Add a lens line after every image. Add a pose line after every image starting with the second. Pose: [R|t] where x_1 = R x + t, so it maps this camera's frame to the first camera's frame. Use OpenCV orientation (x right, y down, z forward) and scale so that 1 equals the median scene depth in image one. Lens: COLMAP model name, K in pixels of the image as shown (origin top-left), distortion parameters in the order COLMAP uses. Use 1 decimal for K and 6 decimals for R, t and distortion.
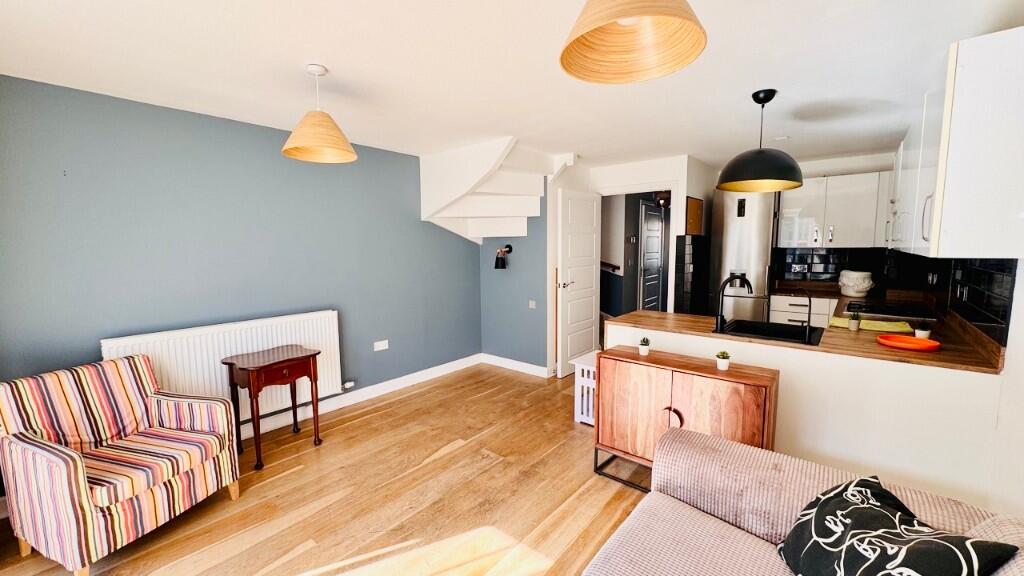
lens RADIAL K [[409.0, 0, 512.0], [0, 409.0, 288.0], [0, 0, 1]] dist [-0.001133, -0.000349]
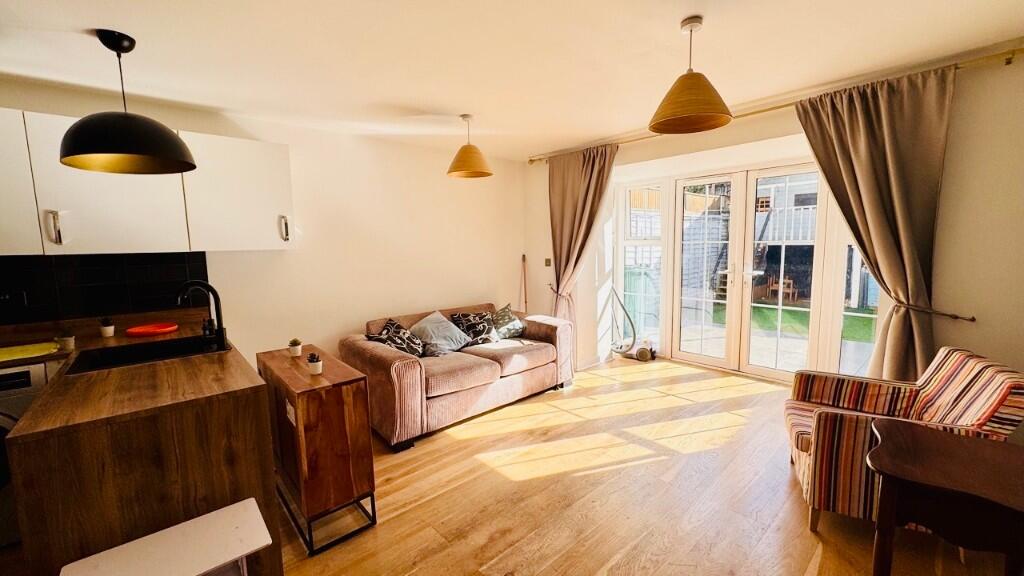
lens RADIAL K [[409.0, 0, 512.0], [0, 409.0, 288.0], [0, 0, 1]] dist [-0.001133, -0.000349]
pose [[-0.988107, 0.011217, 0.153360, -0.203080], [0.045247, 0.974391, 0.220260, -0.175771], [-0.146962, 0.224579, -0.963310, 1.776275]]
